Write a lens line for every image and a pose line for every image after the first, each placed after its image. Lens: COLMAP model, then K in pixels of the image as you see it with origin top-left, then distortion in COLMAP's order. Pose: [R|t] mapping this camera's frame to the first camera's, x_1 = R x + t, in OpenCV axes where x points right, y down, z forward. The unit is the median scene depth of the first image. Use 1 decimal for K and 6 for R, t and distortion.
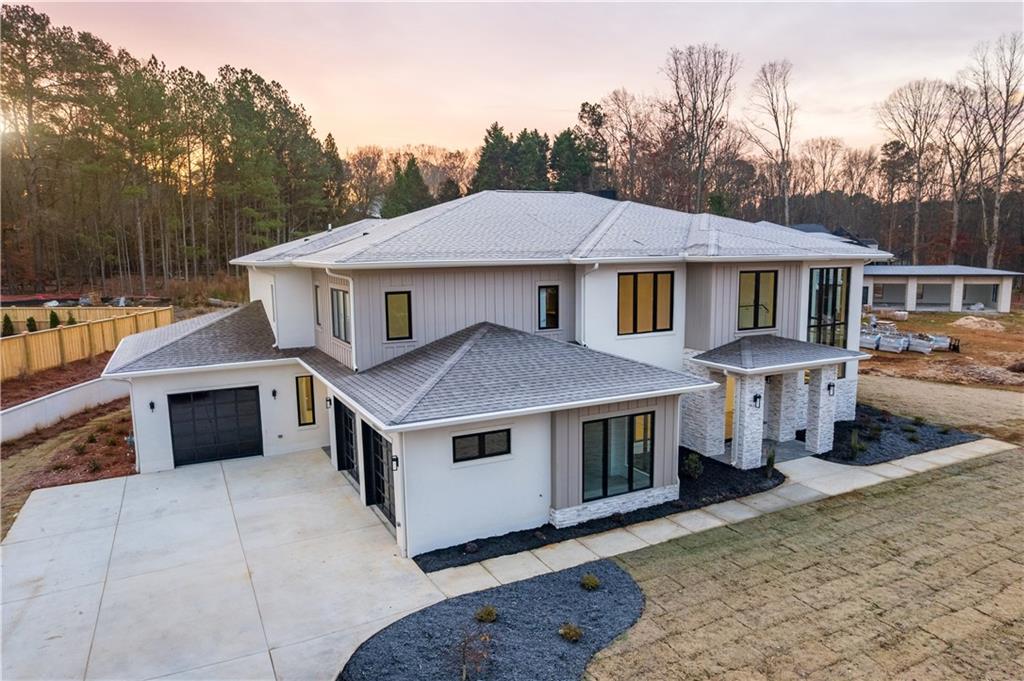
lens RADIAL K [[671.0, 0, 512.0], [0, 671.0, 340.5], [0, 0, 1]] dist [-0.079686, 0.069490]
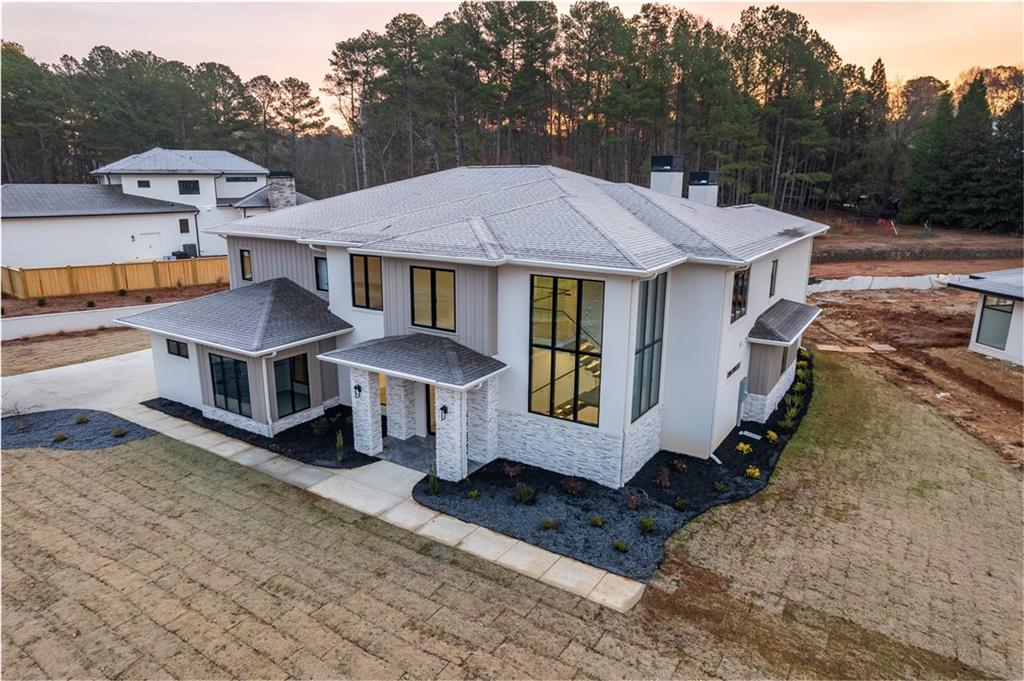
lens RADIAL K [[656.4, 0, 512.7], [0, 656.4, 339.5], [0, 0, 1]] dist [-0.080851, 0.074730]
pose [[0.506475, 0.224450, -0.832529, 1.362158], [-0.127450, 0.974408, 0.185166, -0.214441], [0.852784, 0.012324, 0.522119, 0.689944]]
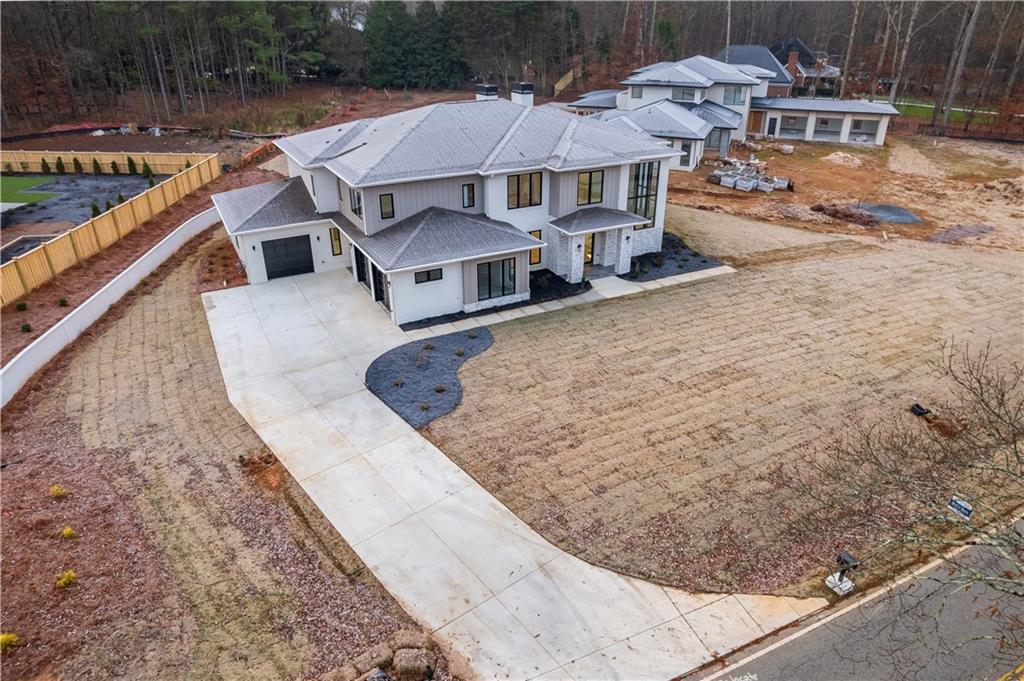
lens RADIAL K [[664.2, 0, 512.8], [0, 664.2, 342.5], [0, 0, 1]] dist [-0.078364, 0.069840]
pose [[0.999851, 0.004214, 0.016752, 0.153348], [-0.009398, 0.946395, 0.322876, -0.266096], [-0.014493, -0.322985, 0.946293, -0.880204]]
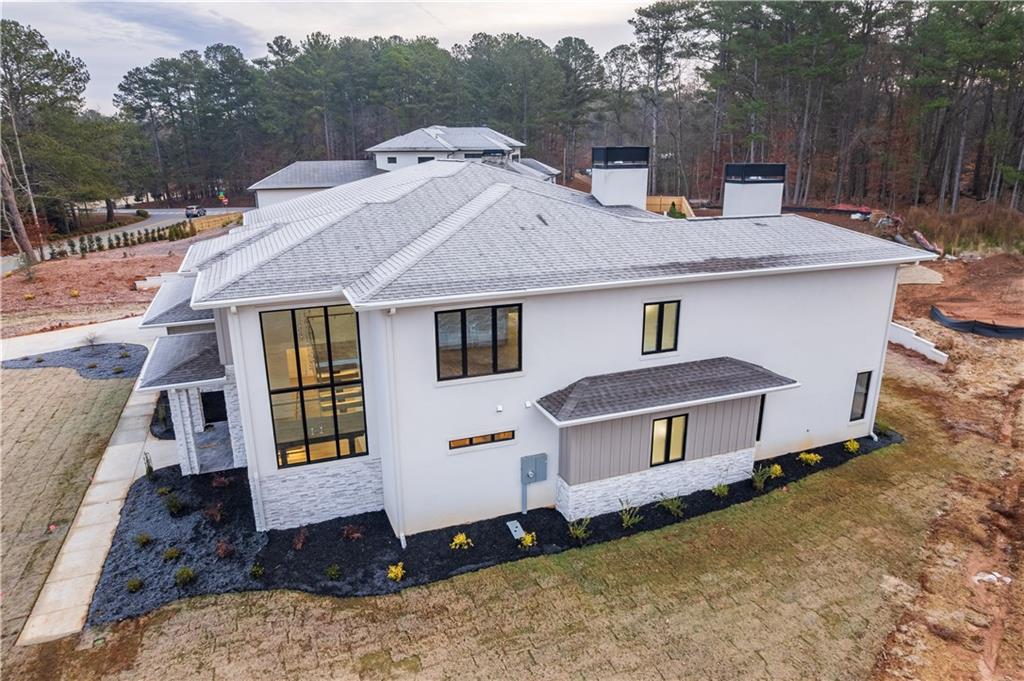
lens RADIAL K [[664.2, 0, 512.8], [0, 664.2, 342.5], [0, 0, 1]] dist [-0.078364, 0.069840]
pose [[-0.100217, 0.303952, -0.947402, 1.417525], [-0.126333, 0.940601, 0.315134, -0.406775], [0.986913, 0.151270, -0.055865, 1.678227]]
